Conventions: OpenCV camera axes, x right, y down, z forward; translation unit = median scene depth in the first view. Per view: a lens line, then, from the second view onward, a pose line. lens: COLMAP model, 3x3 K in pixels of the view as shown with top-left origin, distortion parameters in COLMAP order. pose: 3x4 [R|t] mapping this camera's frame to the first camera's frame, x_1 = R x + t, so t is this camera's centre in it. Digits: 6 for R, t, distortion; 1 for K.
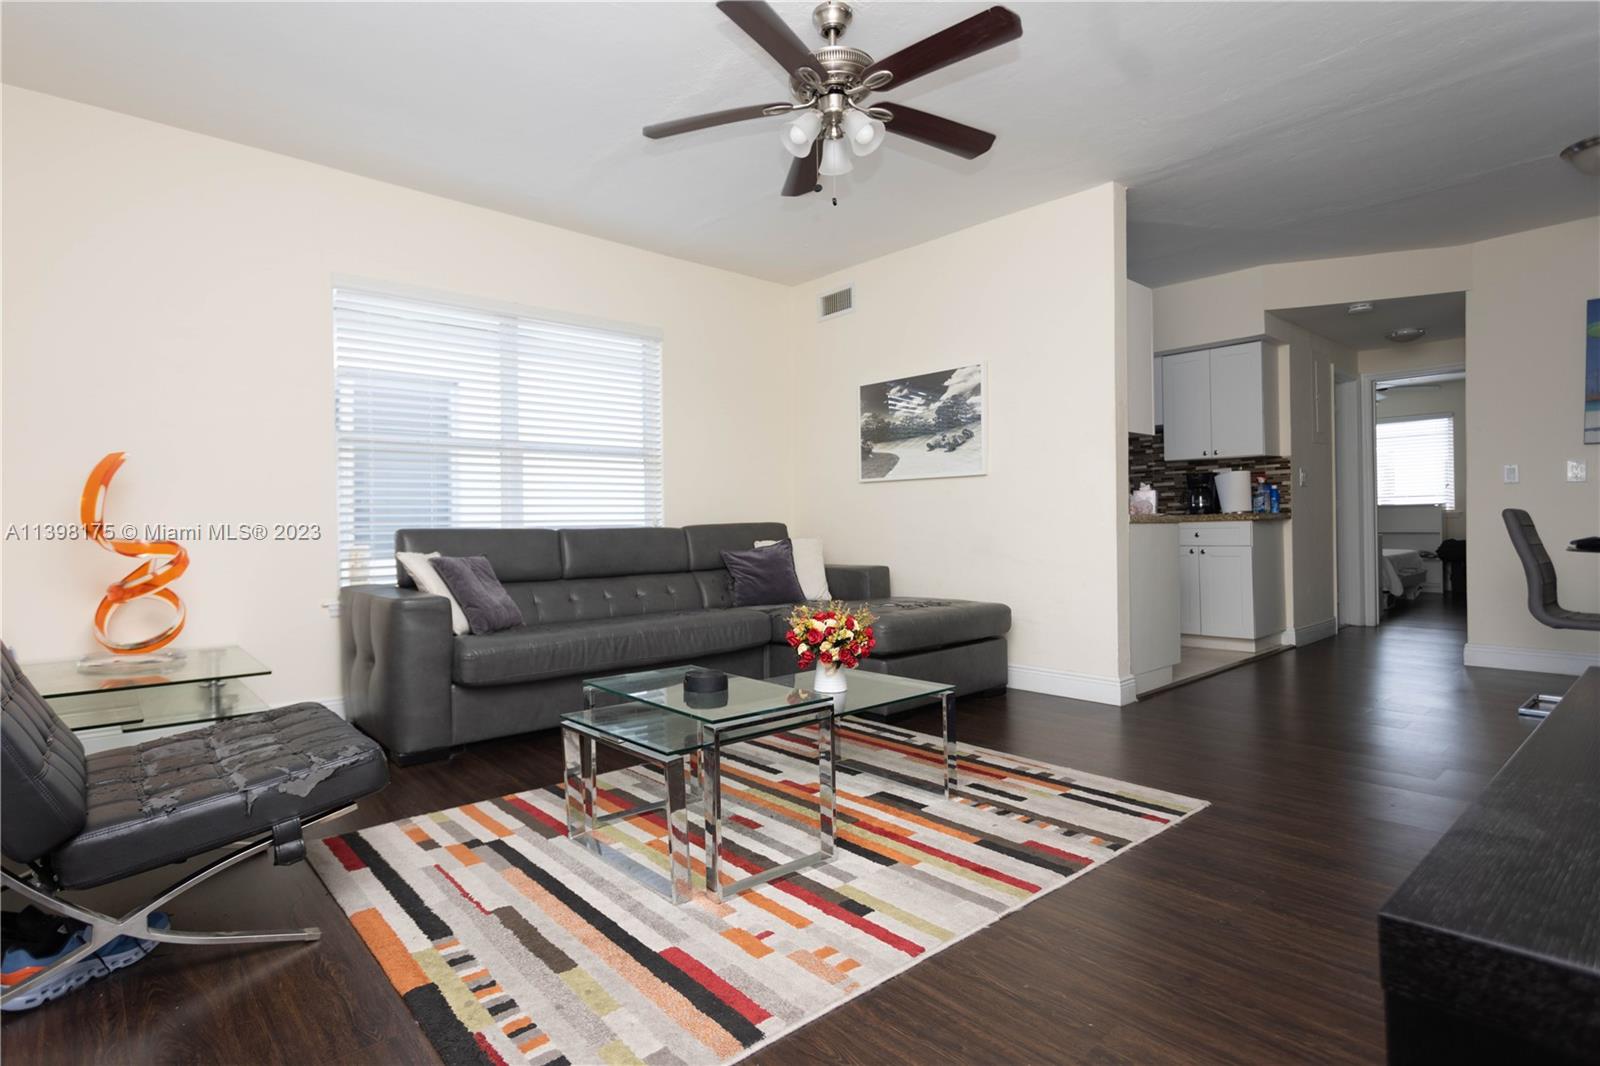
lens RADIAL K [[818.3, 0, 800.0], [0, 818.3, 533.0], [0, 0, 1]] dist [0.000741, -0.000097]
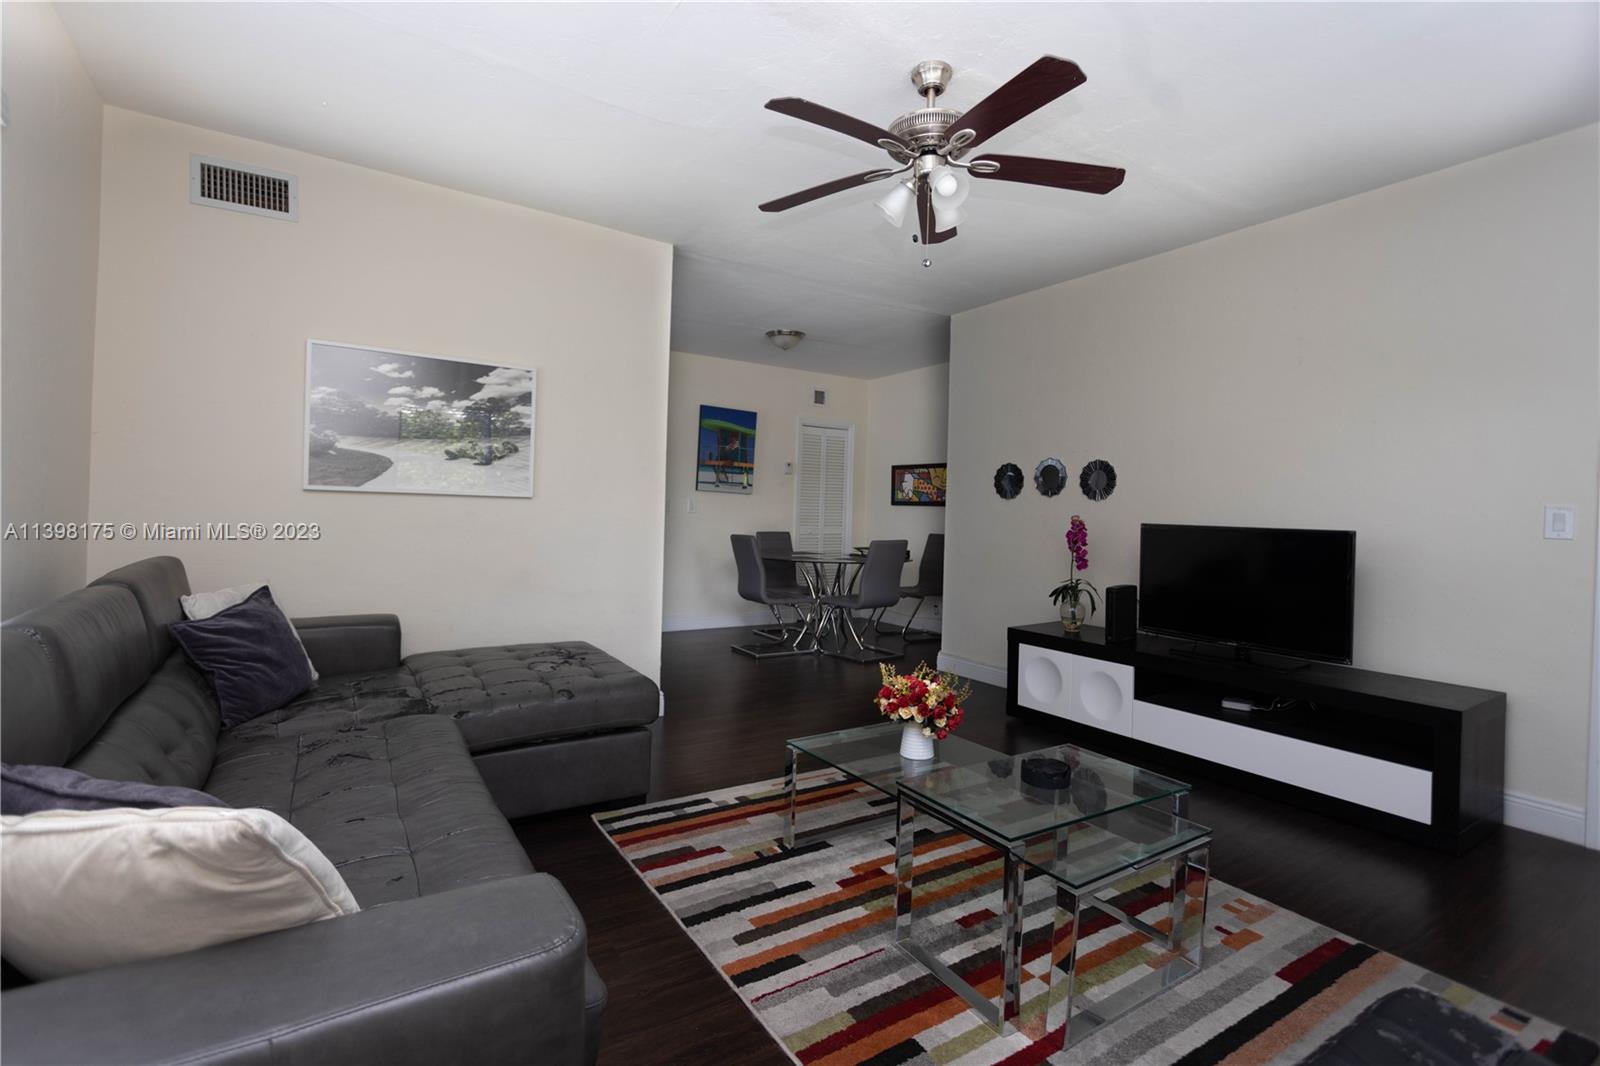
lens RADIAL K [[728.0, 0, 800.0], [0, 728.0, 533.0], [0, 0, 1]] dist [-0.002360, -0.000567]
pose [[0.159065, -0.006872, 0.987244, -0.561546], [-0.018235, 0.999785, 0.009898, -0.052499], [-0.987100, -0.019577, 0.158905, 0.667961]]
